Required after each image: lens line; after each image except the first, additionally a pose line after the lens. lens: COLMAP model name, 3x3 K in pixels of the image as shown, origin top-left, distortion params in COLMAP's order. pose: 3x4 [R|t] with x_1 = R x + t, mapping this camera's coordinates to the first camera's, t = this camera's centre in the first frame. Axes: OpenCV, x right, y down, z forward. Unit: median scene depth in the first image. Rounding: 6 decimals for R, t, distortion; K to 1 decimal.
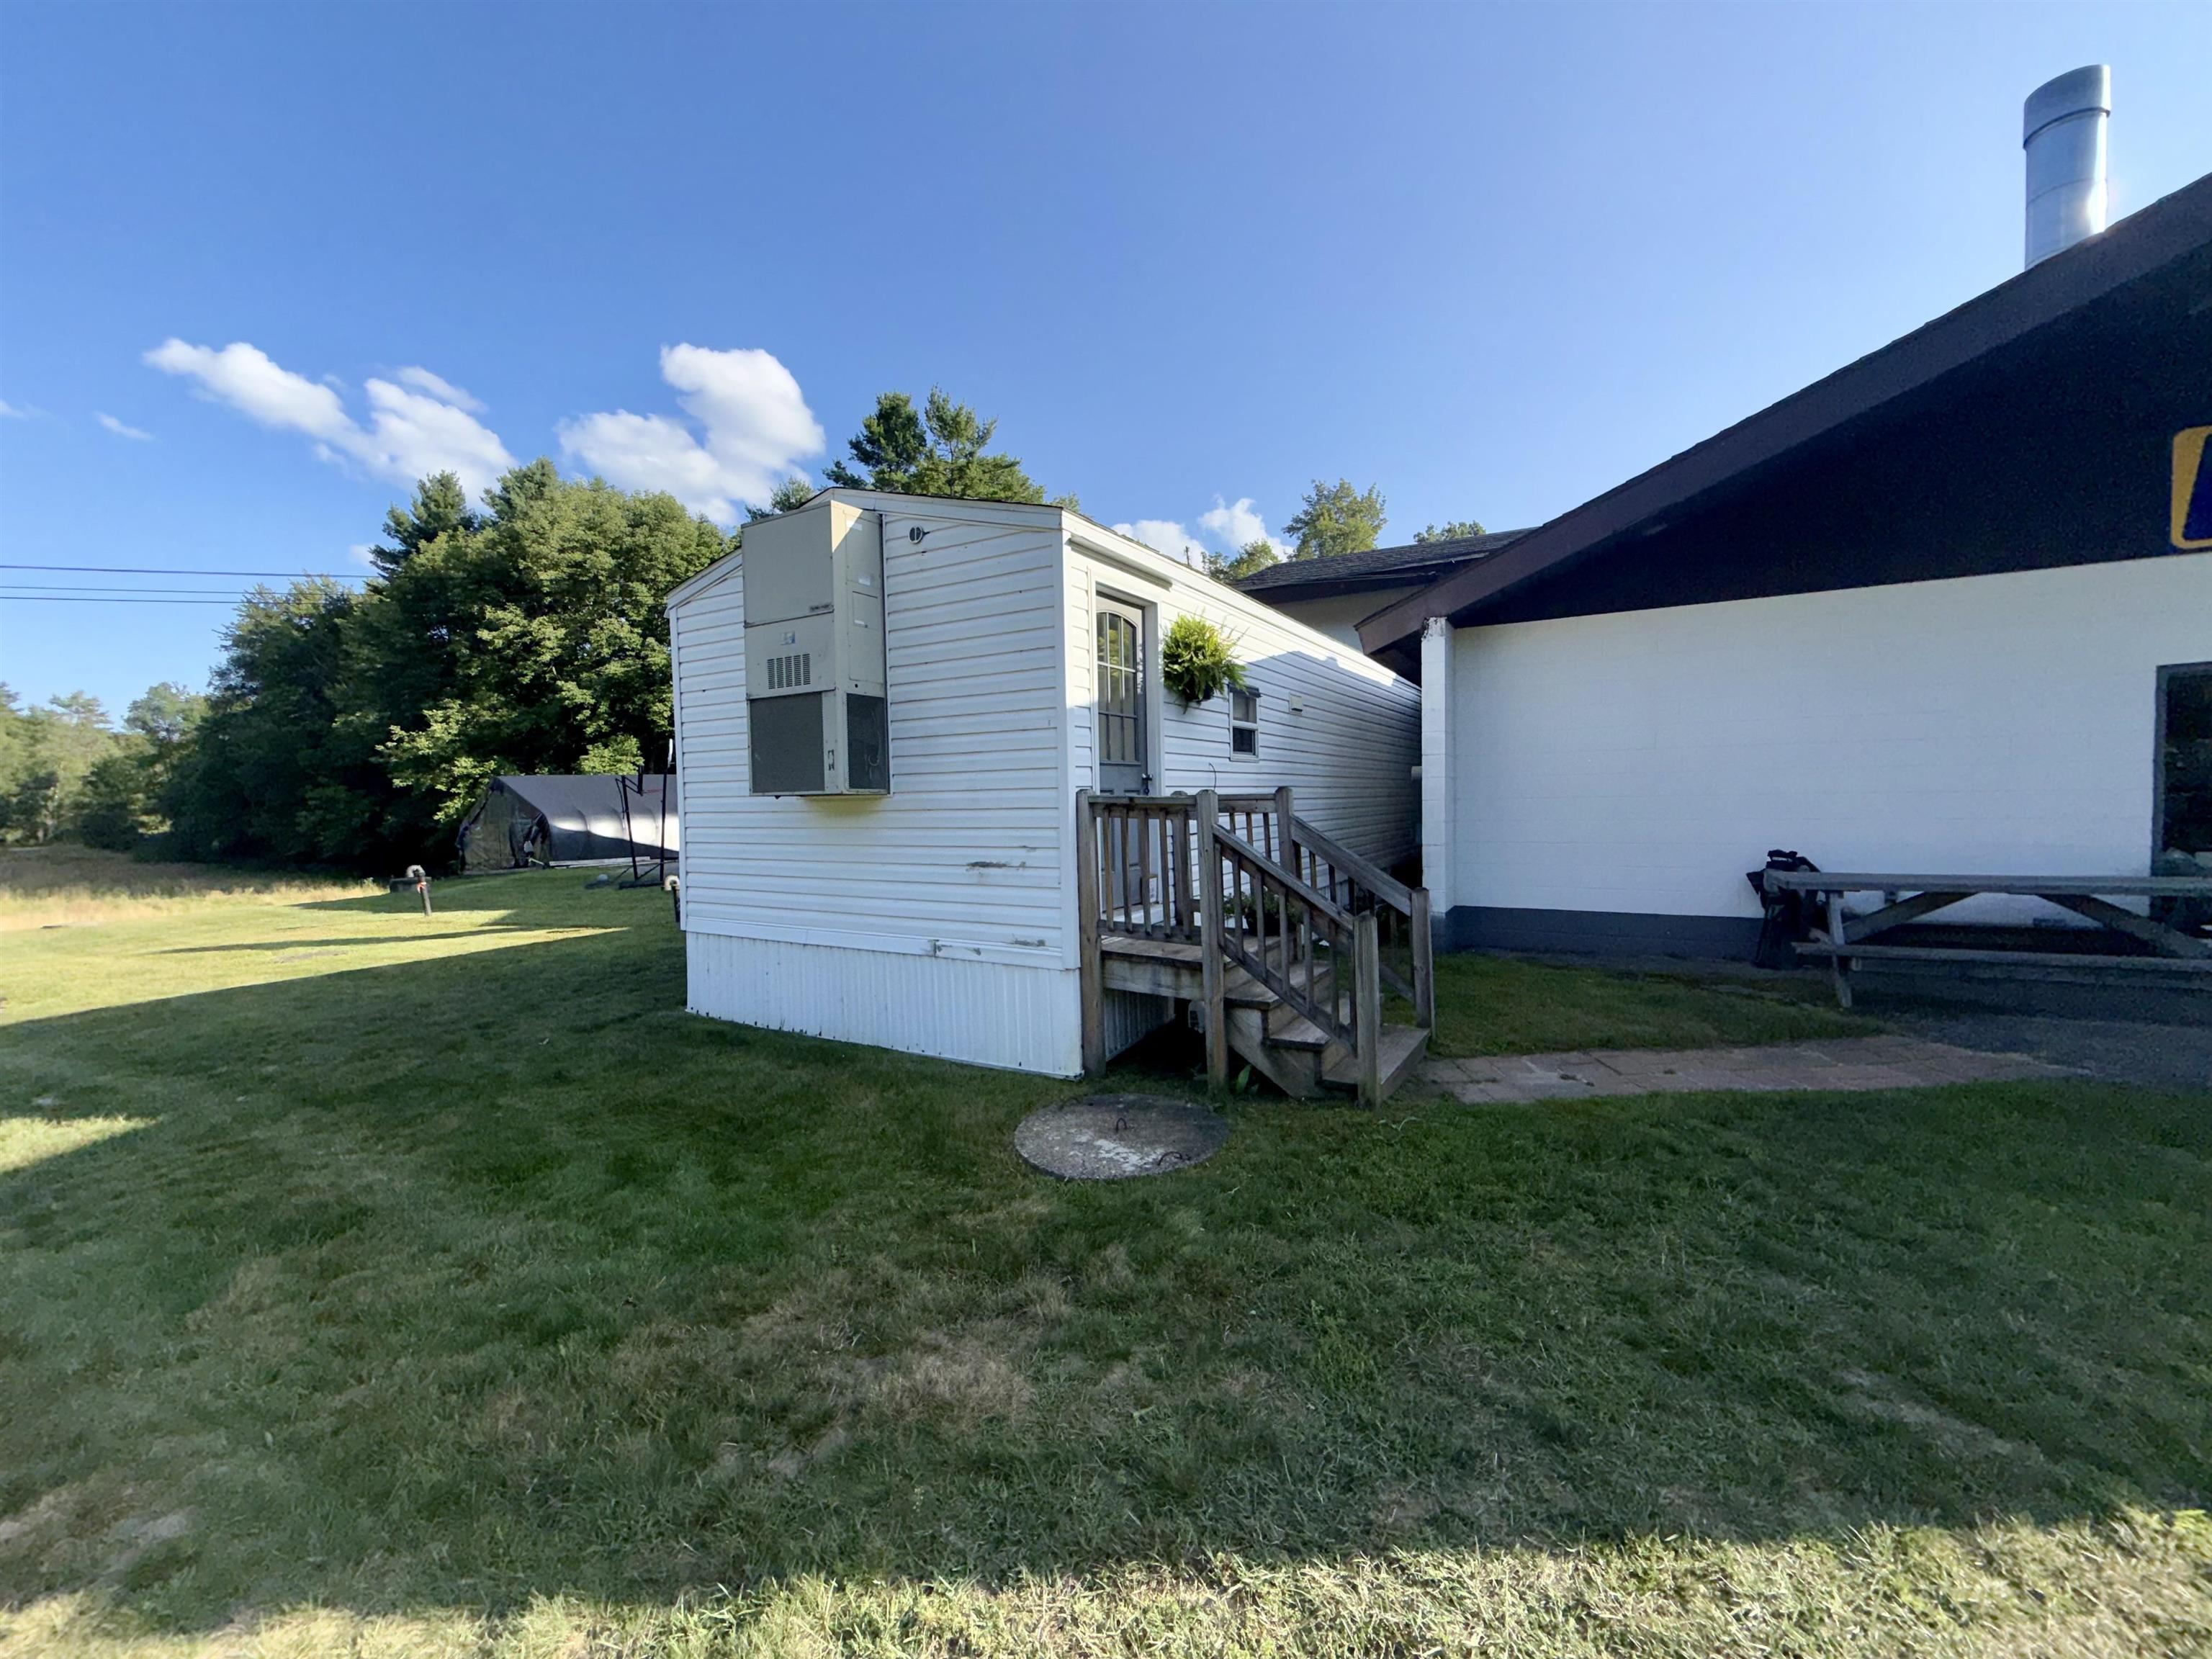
lens RADIAL K [[885.0, 0, 1104.9], [0, 885.0, 832.7], [0, 0, 1]] dist [0.001036, -0.000017]
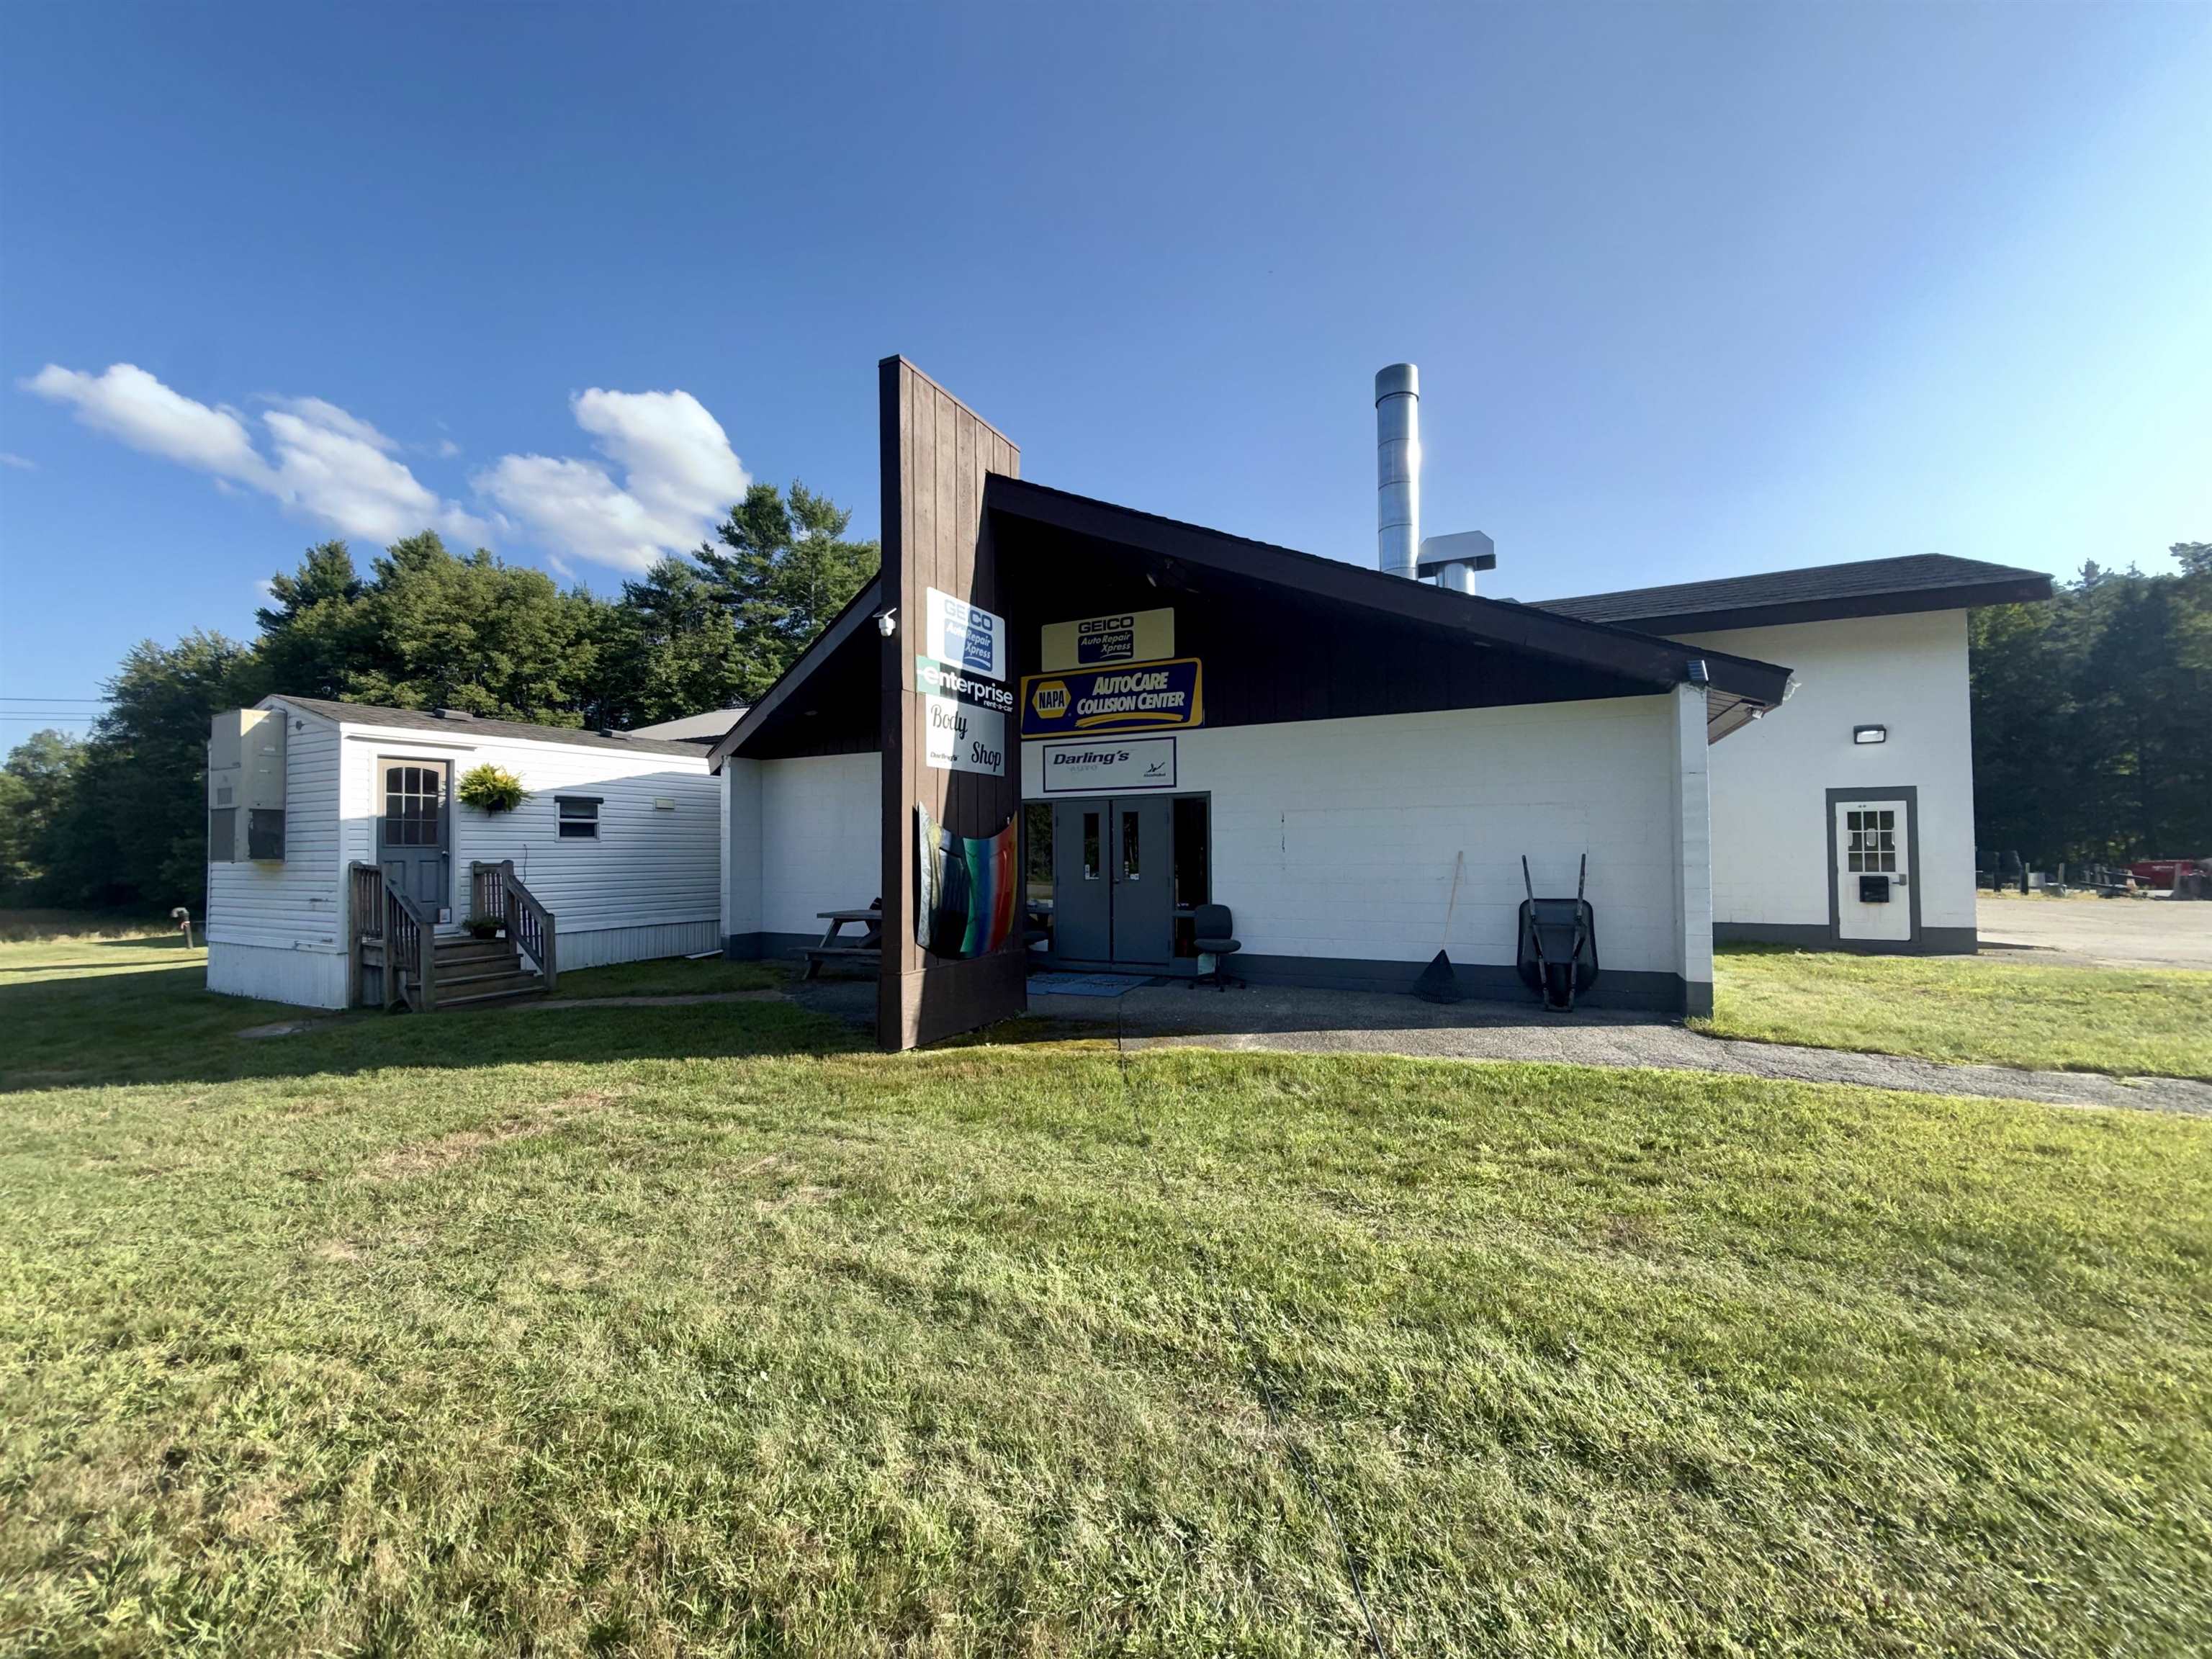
lens RADIAL K [[897.9, 0, 1106.0], [0, 897.9, 829.5], [0, 0, 1]] dist [-0.001786, -0.000176]
pose [[0.998814, 0.013596, 0.046749, 0.149709], [-0.010422, 0.997665, -0.067499, -0.000308], [-0.047558, 0.066932, 0.996623, -0.102848]]
